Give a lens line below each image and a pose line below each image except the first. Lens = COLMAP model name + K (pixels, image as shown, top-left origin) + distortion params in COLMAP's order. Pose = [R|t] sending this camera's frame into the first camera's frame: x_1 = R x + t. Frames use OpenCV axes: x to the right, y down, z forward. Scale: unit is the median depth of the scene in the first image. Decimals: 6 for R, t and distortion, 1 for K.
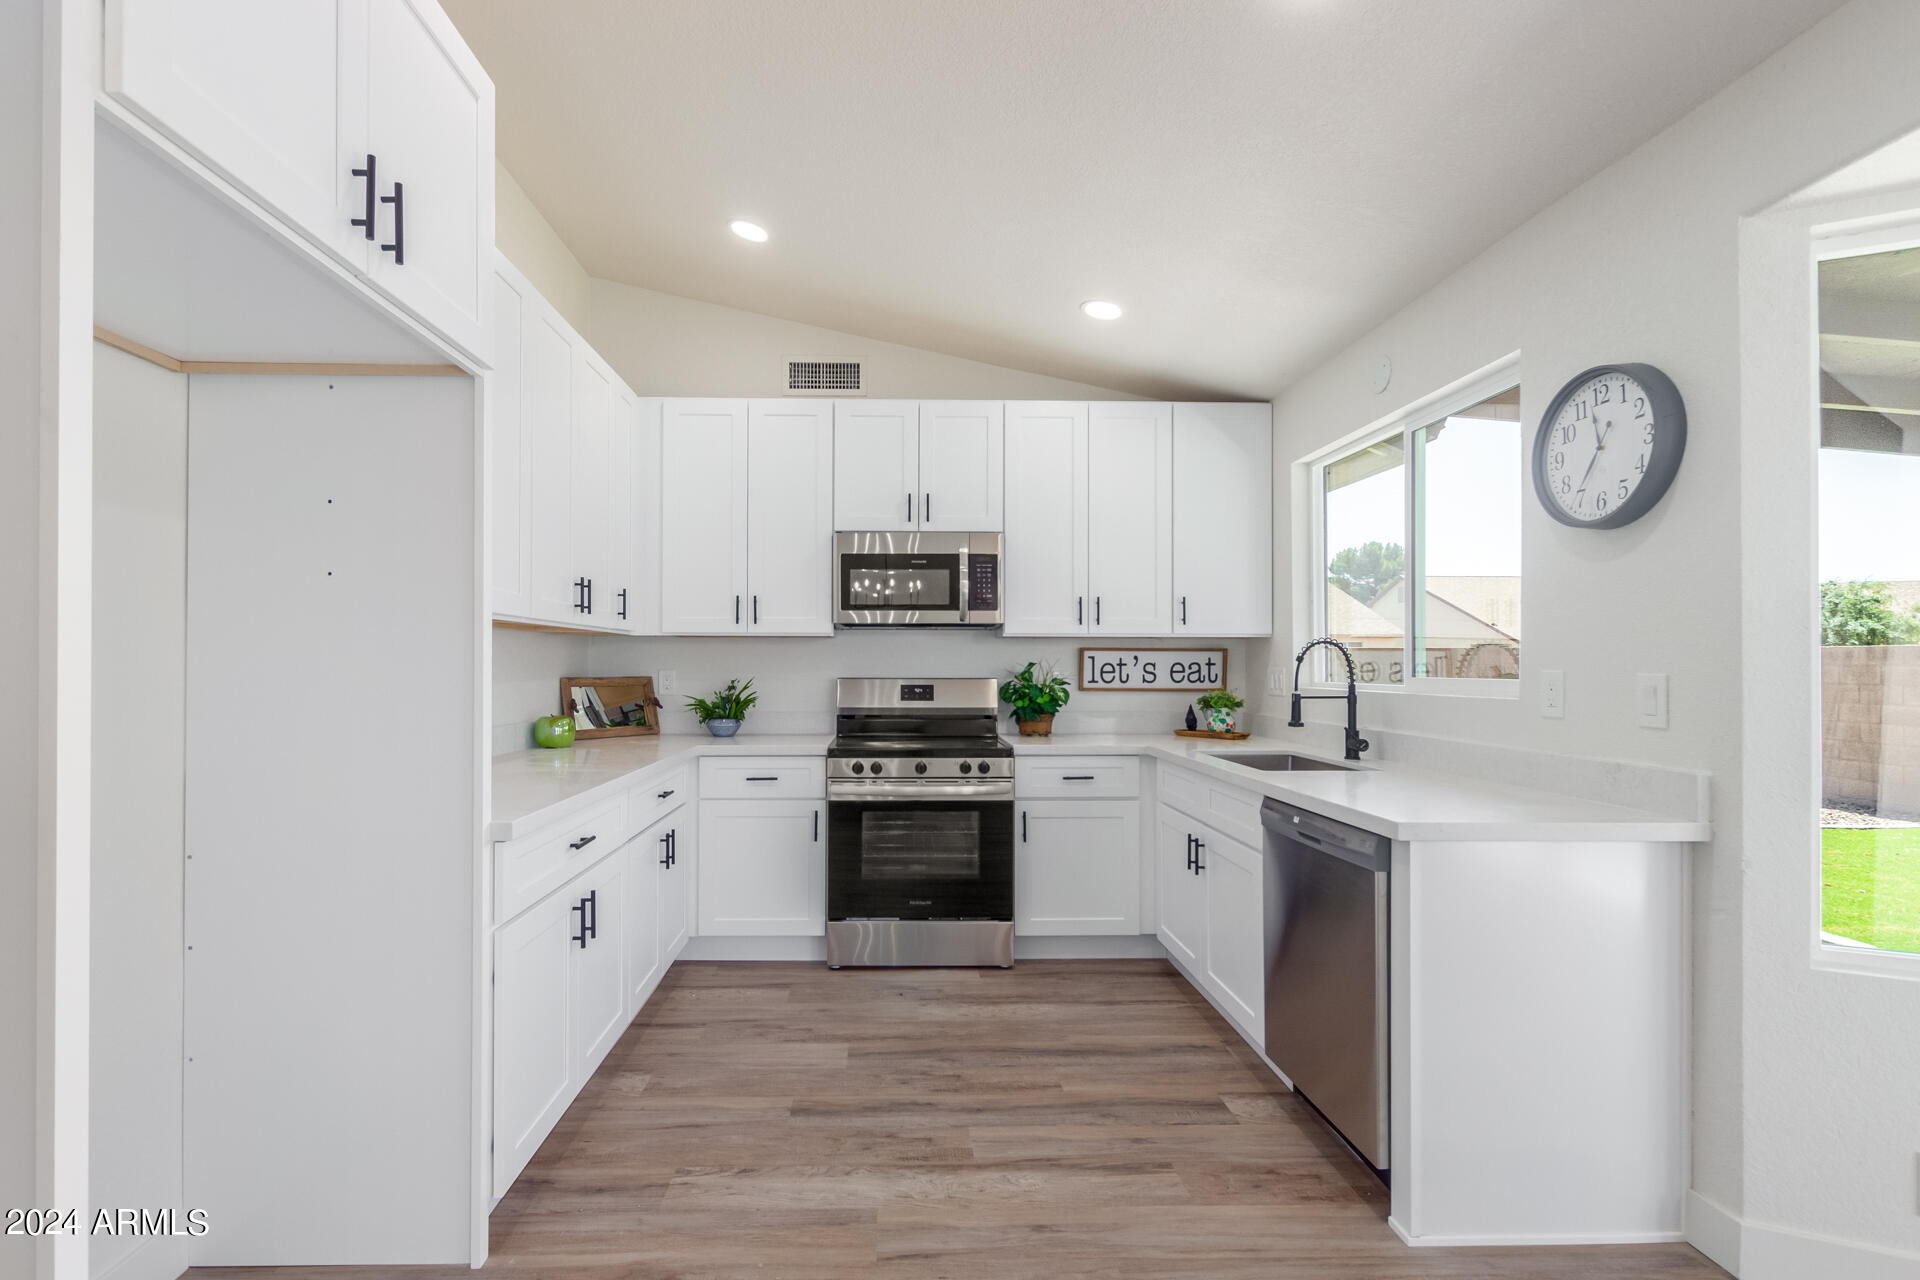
lens RADIAL K [[857.0, 0, 966.3], [0, 857.0, 662.2], [0, 0, 1]] dist [0.007024, 0.000012]
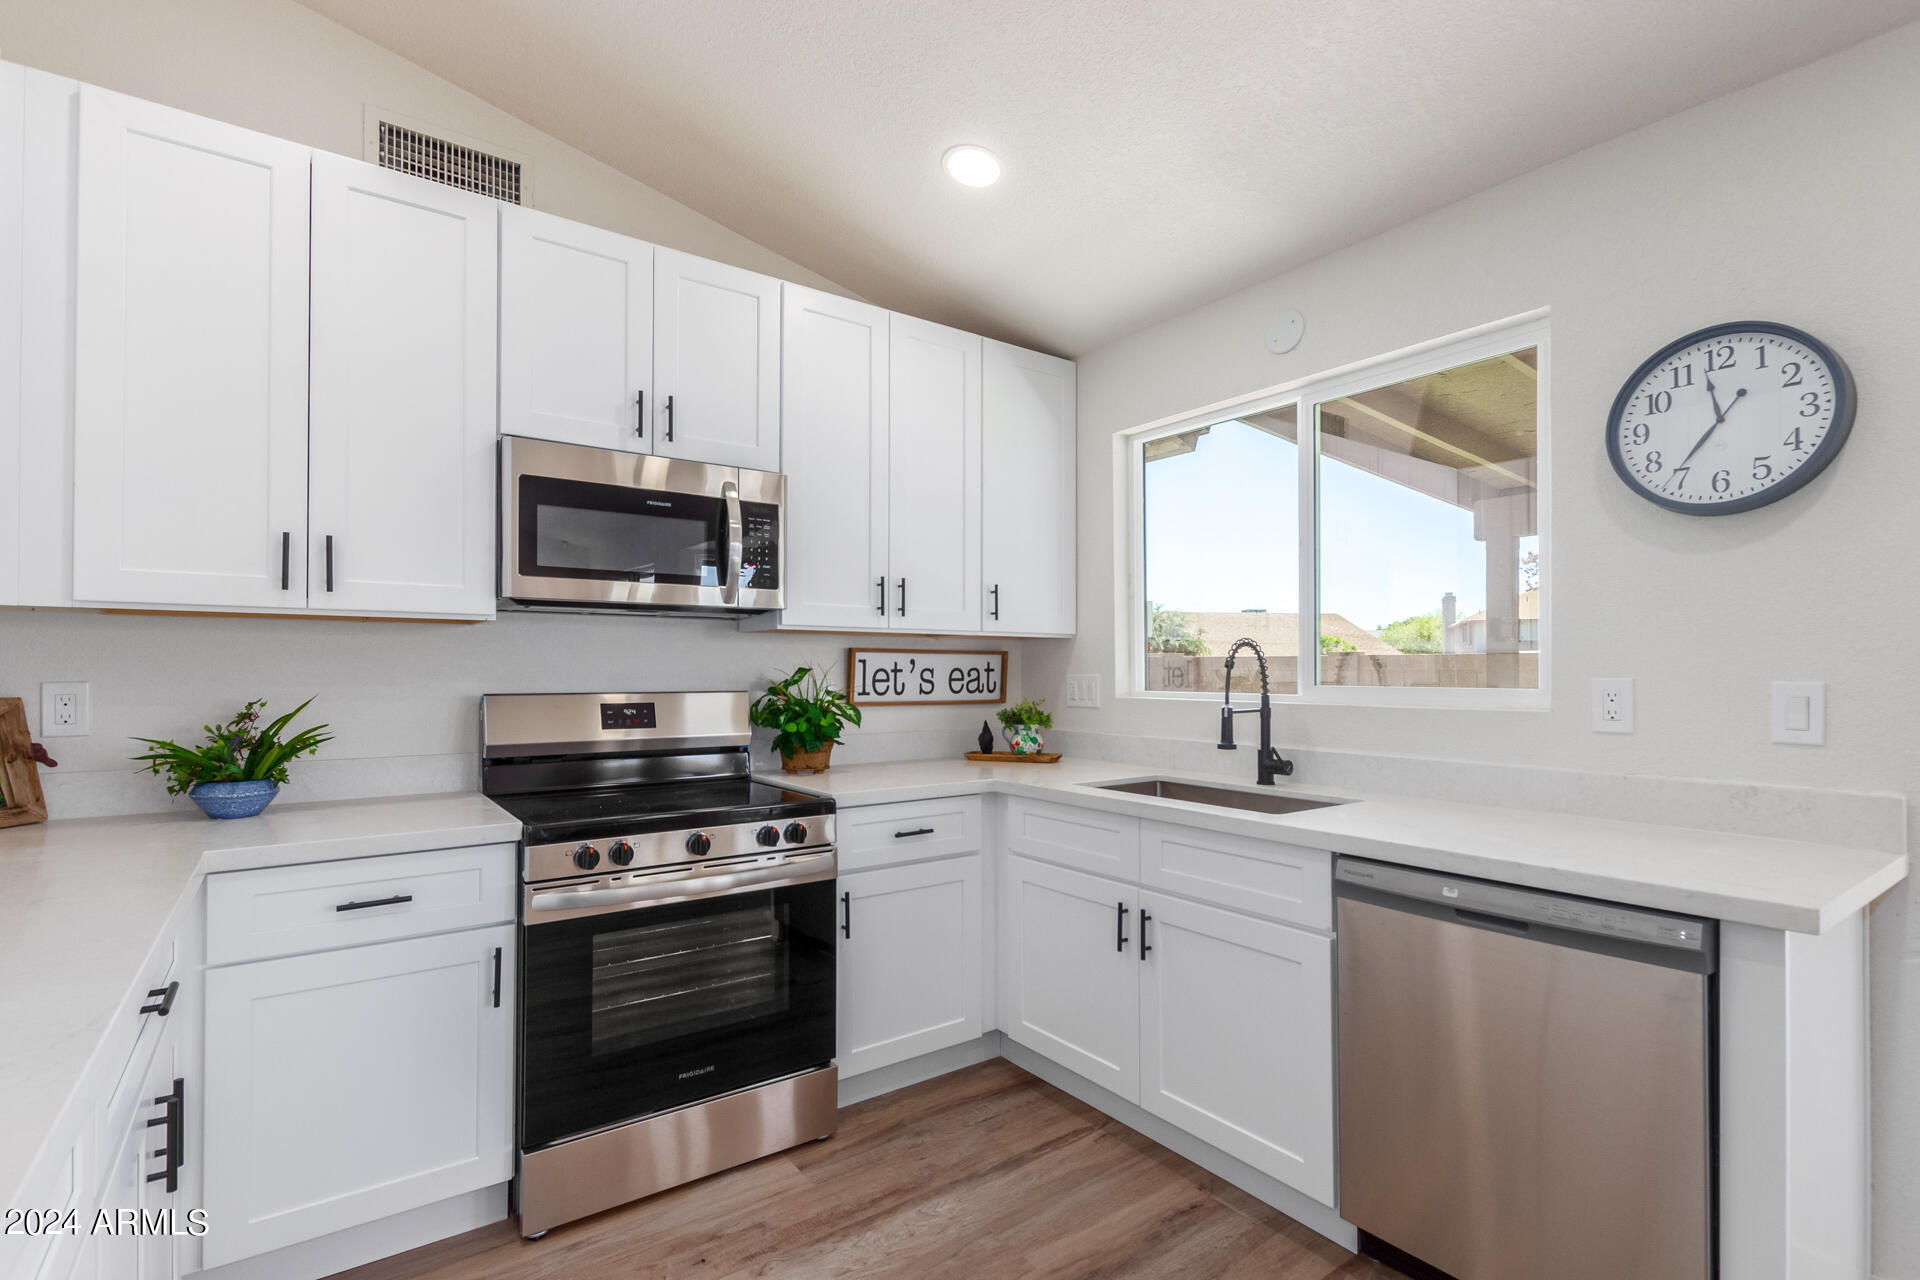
lens RADIAL K [[857.0, 0, 966.3], [0, 857.0, 662.2], [0, 0, 1]] dist [0.007024, 0.000012]
pose [[0.848760, 0.004529, 0.528759, -0.191270], [-0.001507, 0.999980, -0.006147, -0.000170], [-0.528776, 0.004420, 0.848750, 0.358845]]
